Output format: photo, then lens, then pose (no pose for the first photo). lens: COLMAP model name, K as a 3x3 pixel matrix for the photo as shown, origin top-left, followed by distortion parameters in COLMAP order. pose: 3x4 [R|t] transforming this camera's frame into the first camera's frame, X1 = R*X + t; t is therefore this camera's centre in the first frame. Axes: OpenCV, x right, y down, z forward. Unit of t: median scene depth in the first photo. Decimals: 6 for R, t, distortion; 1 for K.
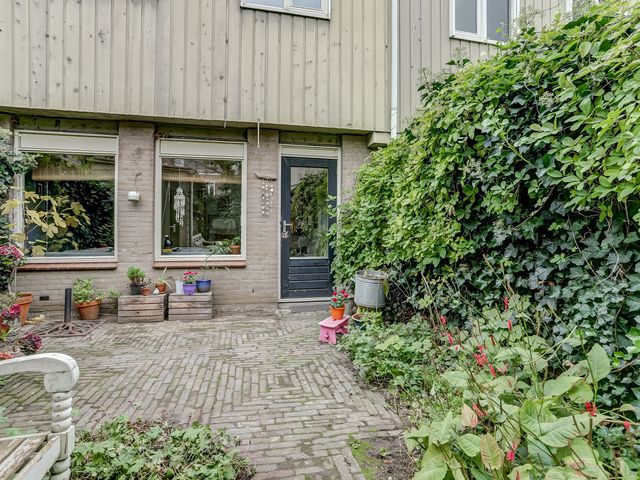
lens RADIAL K [[352.6, 0, 323.8], [0, 352.6, 228.8], [0, 0, 1]] dist [-0.061215, 0.038401]
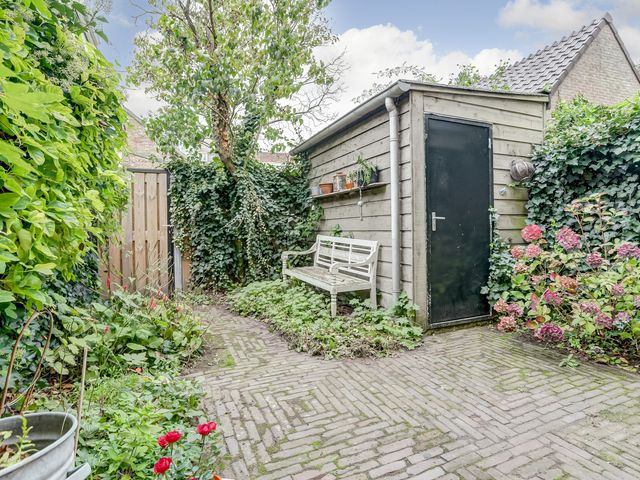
lens RADIAL K [[352.6, 0, 323.8], [0, 352.6, 228.8], [0, 0, 1]] dist [-0.061215, 0.038401]
pose [[-0.980959, 0.010163, -0.193947, -0.008406], [0.011653, 0.999911, -0.006544, 0.015583], [0.193863, -0.008680, -0.980990, 1.025880]]
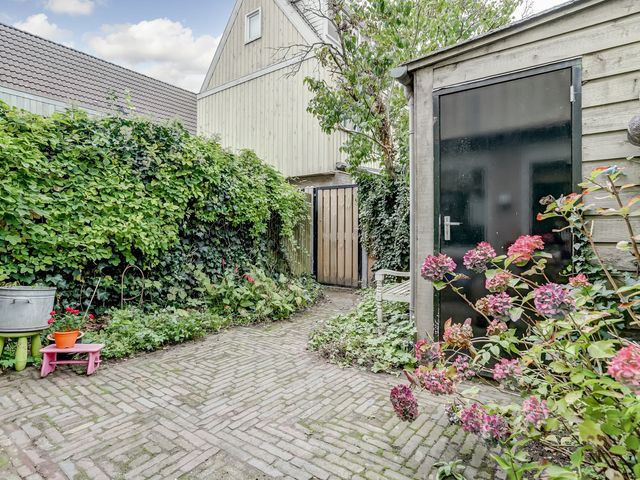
lens RADIAL K [[352.6, 0, 323.8], [0, 352.6, 228.8], [0, 0, 1]] dist [-0.061215, 0.038401]
pose [[-0.664975, -0.000788, 0.746865, -0.690879], [-0.010392, 0.999912, -0.008197, 0.005763], [-0.746794, -0.013213, -0.664925, 0.862966]]
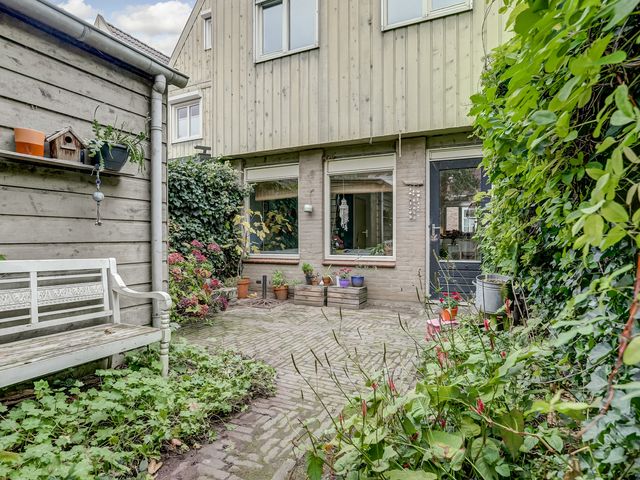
lens RADIAL K [[358.5, 0, 320.0], [0, 358.5, 240.0], [0, 0, 1]] dist [-0.029238, 0.000513]
pose [[0.783975, -0.001569, -0.620790, 0.306813], [0.010070, 0.999897, 0.010190, 0.010400], [0.620711, -0.014240, 0.783910, -0.020004]]
